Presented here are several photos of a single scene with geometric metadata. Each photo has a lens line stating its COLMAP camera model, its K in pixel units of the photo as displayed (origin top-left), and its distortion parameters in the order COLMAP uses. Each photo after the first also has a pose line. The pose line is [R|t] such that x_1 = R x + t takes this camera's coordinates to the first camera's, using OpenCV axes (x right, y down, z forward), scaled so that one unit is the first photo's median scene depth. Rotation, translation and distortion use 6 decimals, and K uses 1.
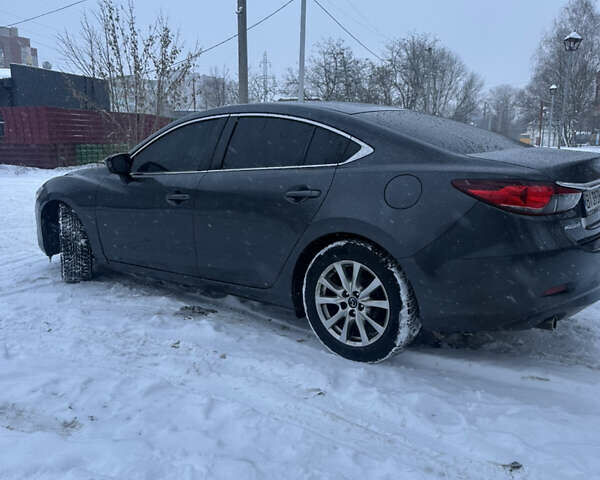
lens RADIAL K [[542.9, 0, 301.0], [0, 542.9, 243.2], [0, 0, 1]] dist [0.084225, -0.126670]
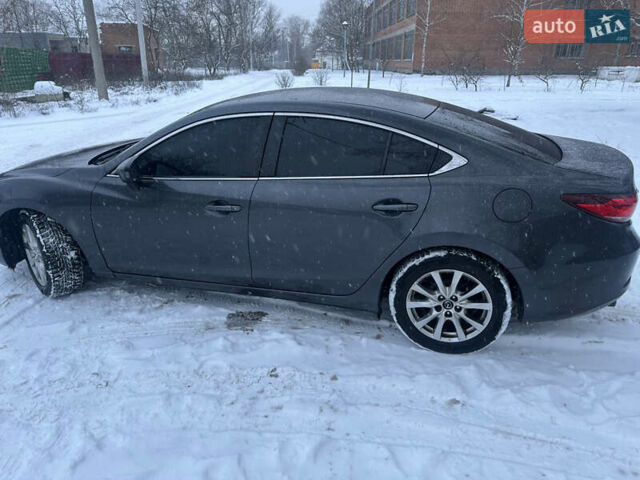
lens RADIAL K [[441.5, 0, 326.7], [0, 441.5, 238.5], [0, 0, 1]] dist [0.018970, -0.009723]
pose [[0.920757, -0.142879, 0.363031, -0.417374], [0.072299, 0.976898, 0.201107, -0.208713], [-0.383378, -0.158924, 0.909815, 0.312329]]
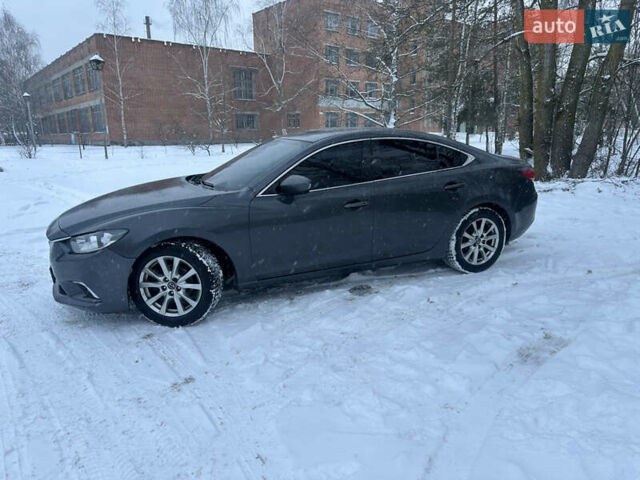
lens RADIAL K [[441.5, 0, 314.0], [0, 441.5, 239.2], [0, 0, 1]] dist [0.018970, -0.009723]
pose [[0.512434, -0.214437, 0.831521, -1.409822], [0.184530, 0.973196, 0.137254, -0.202781], [-0.838665, 0.083107, 0.538269, 0.649270]]
